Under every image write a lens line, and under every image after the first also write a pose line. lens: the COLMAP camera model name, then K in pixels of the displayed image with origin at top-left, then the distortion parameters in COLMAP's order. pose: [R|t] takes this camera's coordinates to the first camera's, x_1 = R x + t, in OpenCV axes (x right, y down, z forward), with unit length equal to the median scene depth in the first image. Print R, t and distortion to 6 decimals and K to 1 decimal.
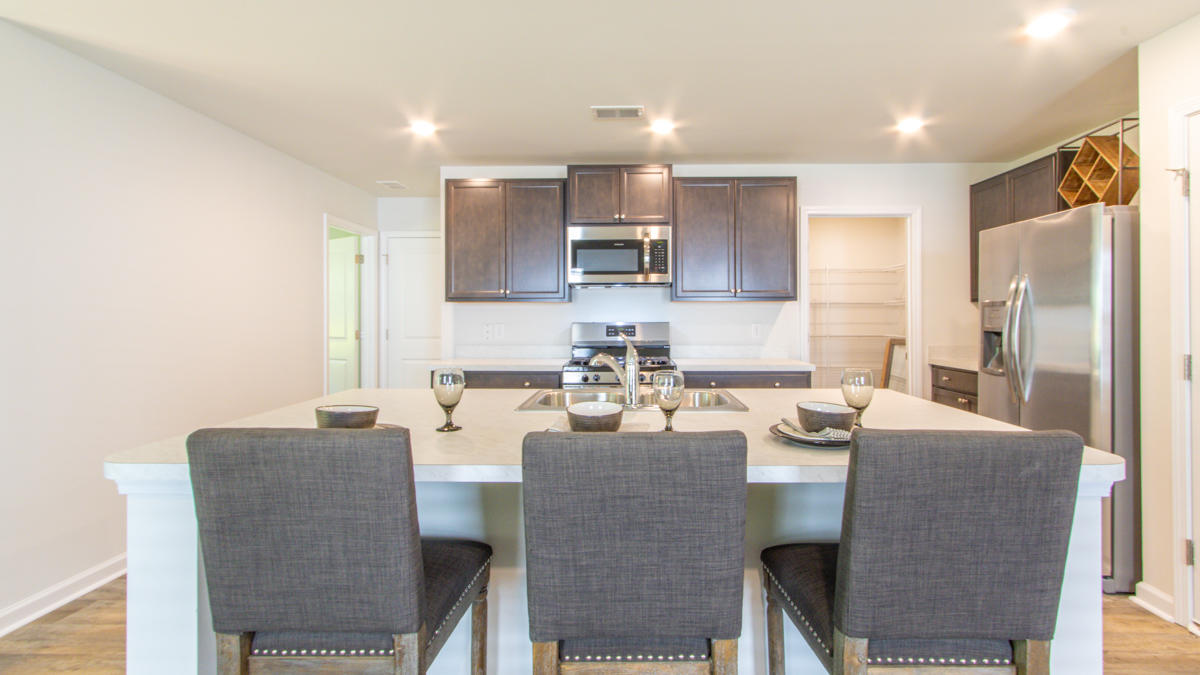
lens RADIAL K [[553.3, 0, 600.0], [0, 553.3, 317.9], [0, 0, 1]] dist [-0.000087, 0.000220]
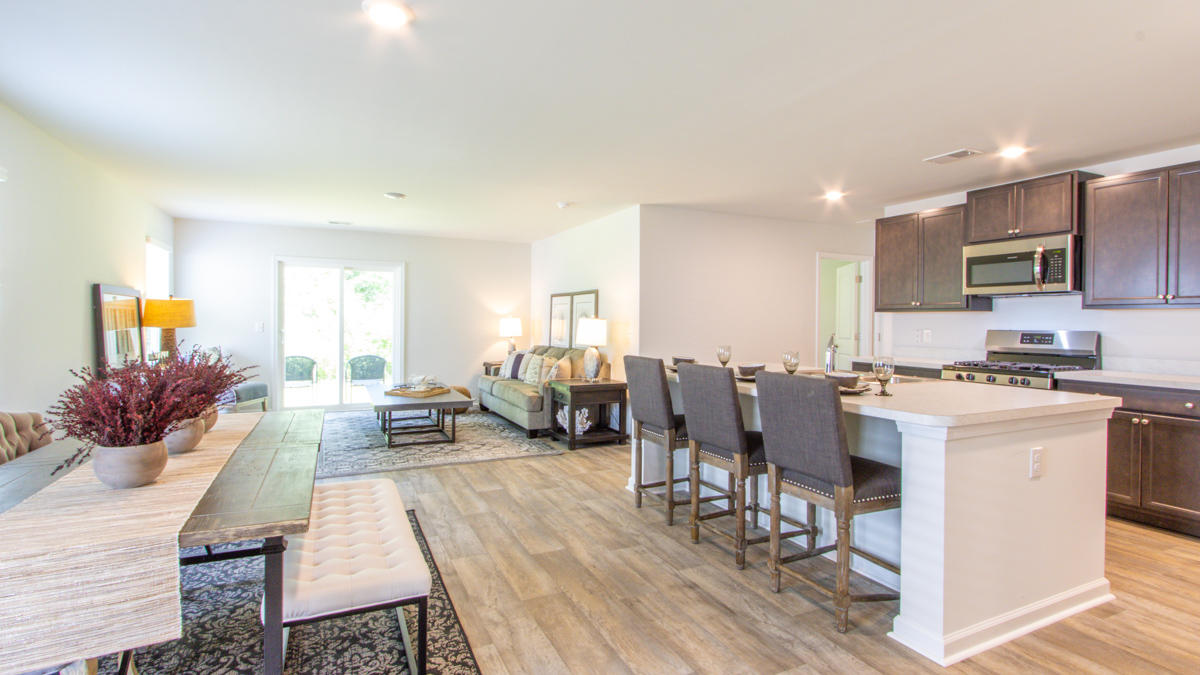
lens RADIAL K [[553.3, 0, 600.0], [0, 553.3, 317.9], [0, 0, 1]] dist [-0.000087, 0.000220]
pose [[0.454982, 0.001002, -0.890500, 0.613348], [-0.010834, 0.999932, -0.004411, -0.002454], [0.890435, 0.011655, 0.454962, -0.192990]]
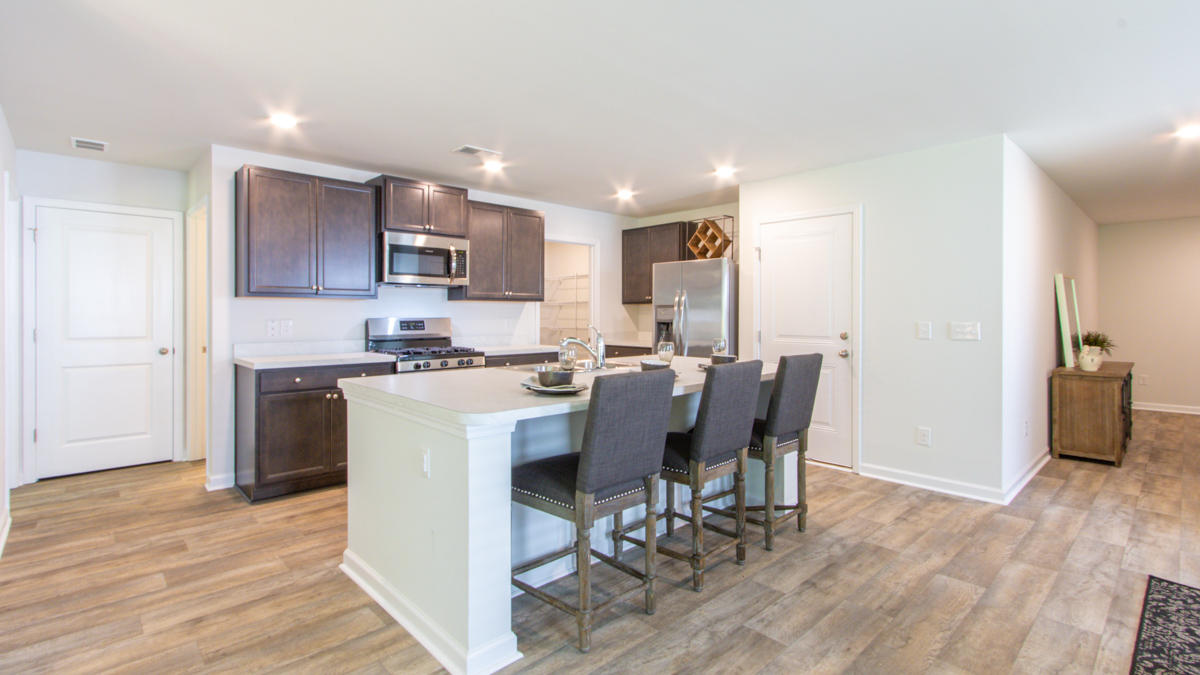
lens RADIAL K [[553.3, 0, 600.0], [0, 553.3, 317.9], [0, 0, 1]] dist [-0.000087, 0.000220]
pose [[0.718133, -0.003966, 0.695895, -0.508785], [-0.003174, 0.999955, 0.008975, -0.003437], [-0.695899, -0.008654, 0.718088, -0.086671]]
